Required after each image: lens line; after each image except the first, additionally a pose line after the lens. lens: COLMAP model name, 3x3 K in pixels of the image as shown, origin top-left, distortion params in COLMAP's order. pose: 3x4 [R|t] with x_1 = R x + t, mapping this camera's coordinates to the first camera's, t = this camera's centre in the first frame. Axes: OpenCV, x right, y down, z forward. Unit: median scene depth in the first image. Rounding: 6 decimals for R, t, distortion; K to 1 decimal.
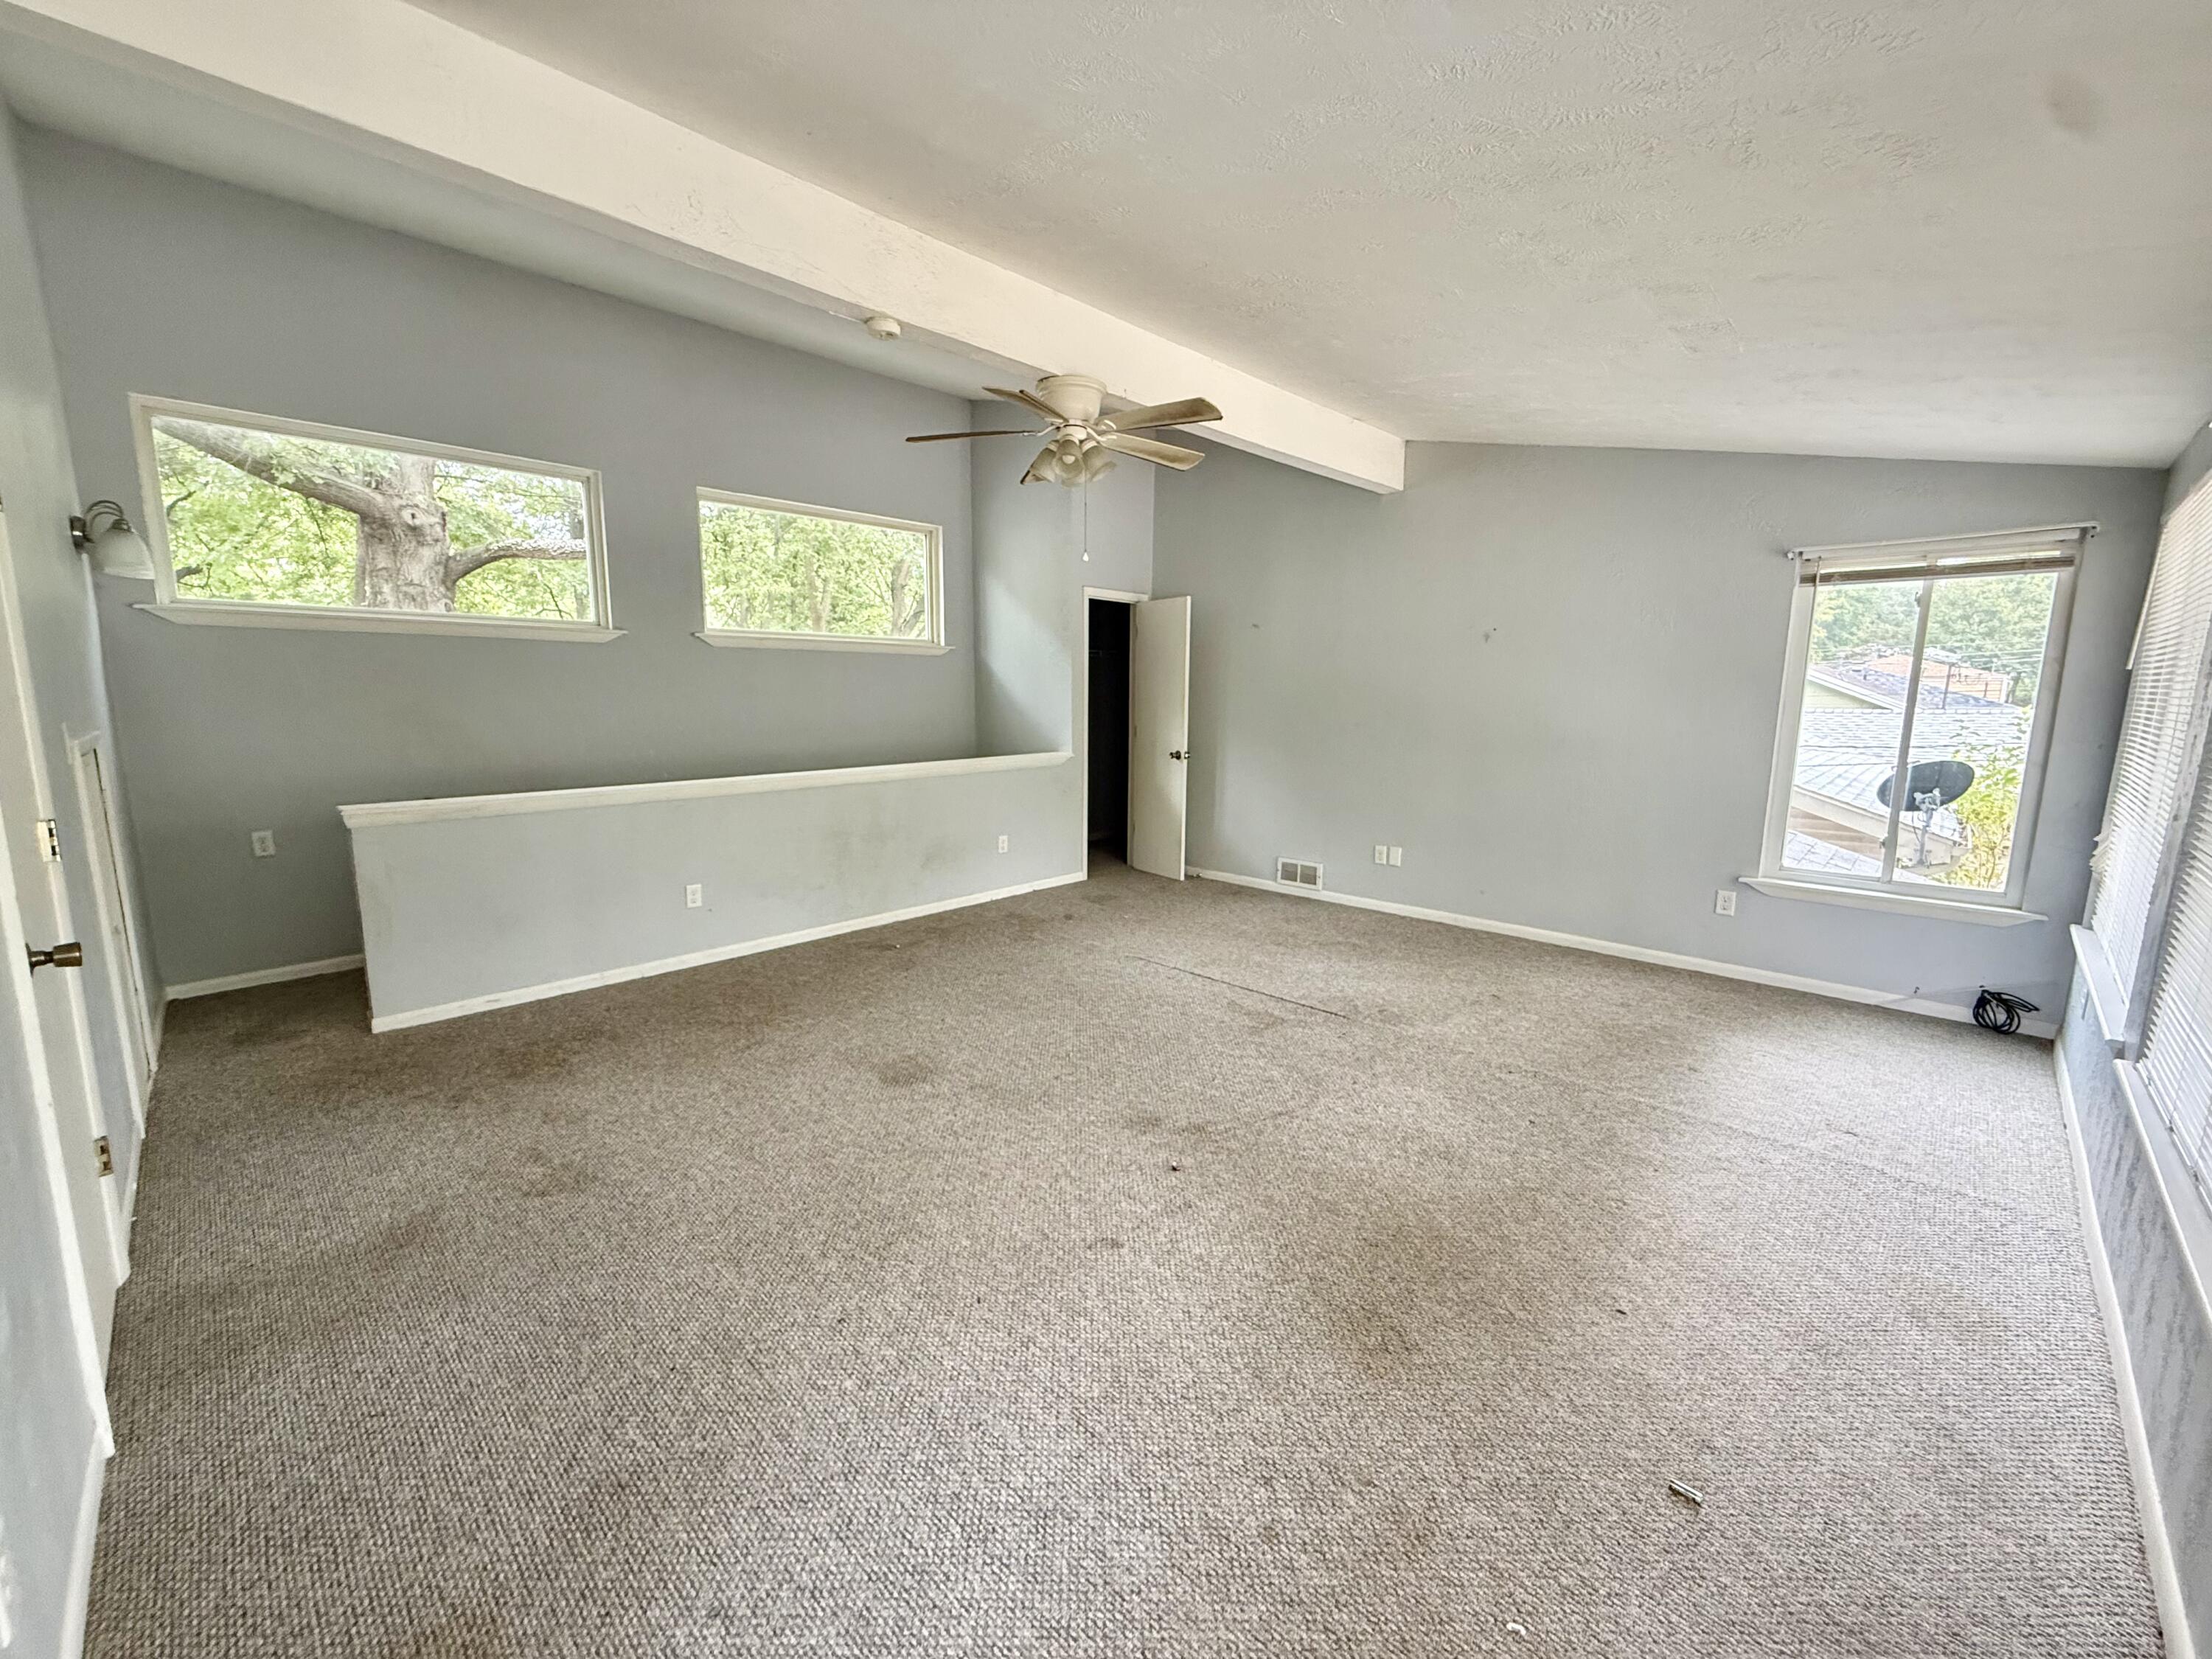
lens RADIAL K [[876.3, 0, 1107.1], [0, 876.3, 828.8], [0, 0, 1]] dist [-0.000860, 0.000174]
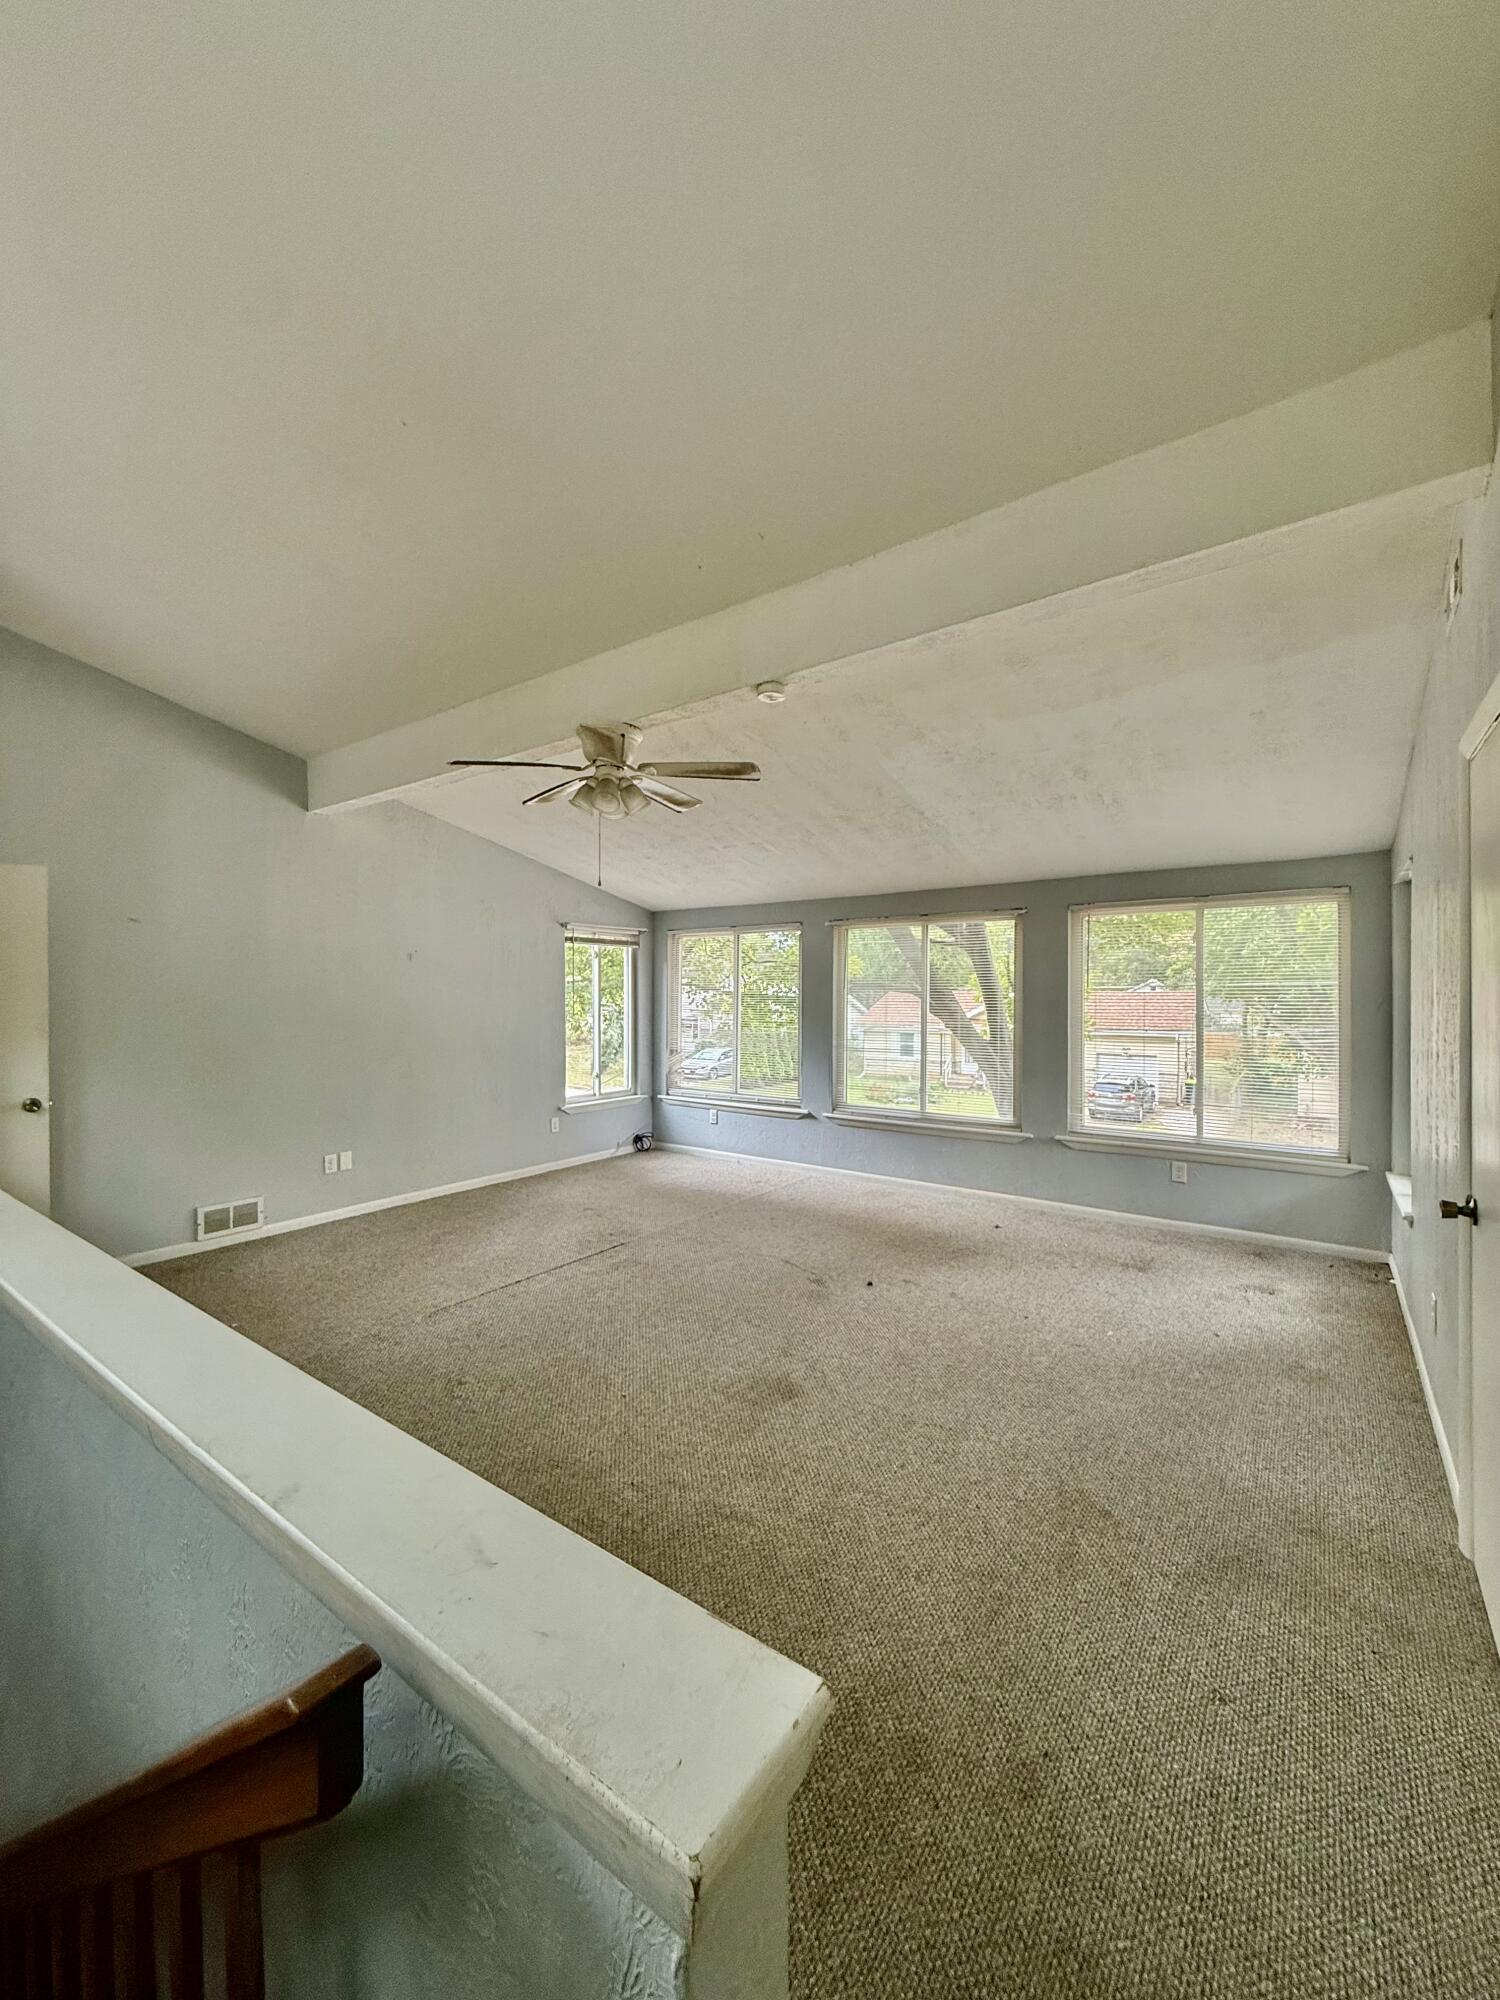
lens RADIAL K [[792.3, 0, 754.6], [0, 792.3, 992.4], [0, 0, 1]] dist [-0.000860, 0.000174]
pose [[-0.148385, -0.002799, 0.988926, -0.905667], [0.154688, 0.987621, 0.026006, -0.156147], [-0.976757, 0.156834, -0.146115, 0.878356]]
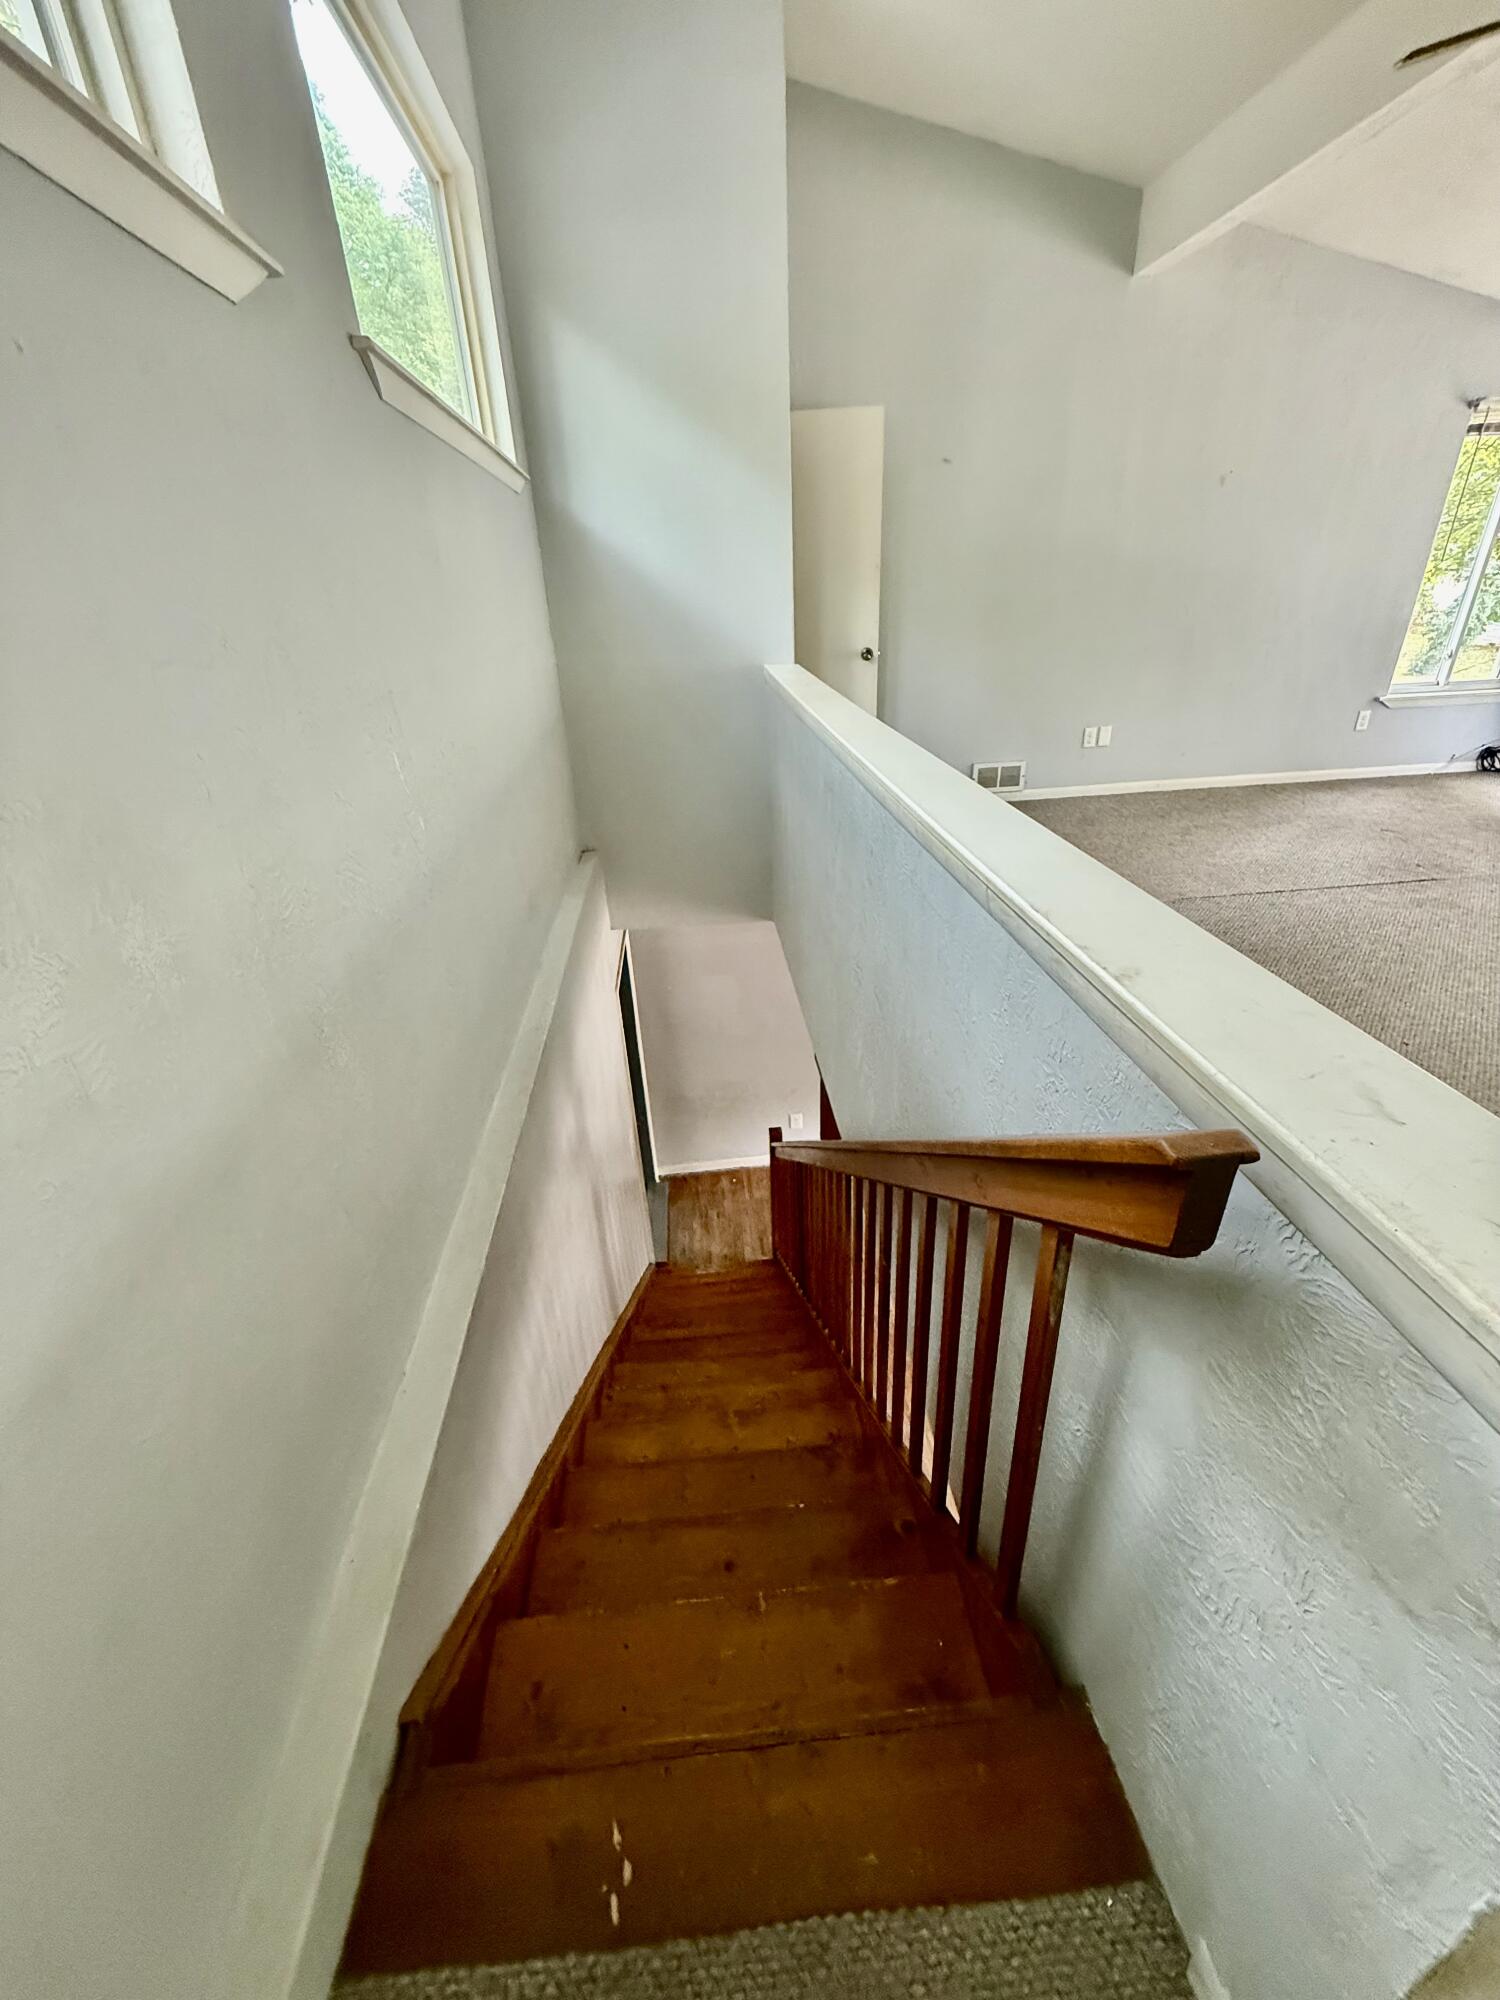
lens RADIAL K [[792.3, 0, 751.1], [0, 792.3, 998.0], [0, 0, 1]] dist [-0.000860, 0.000174]
pose [[0.646288, -0.377624, 0.663108, -0.878061], [0.162009, 0.917063, 0.364346, -0.121825], [-0.745698, -0.128043, 0.653866, 0.928681]]
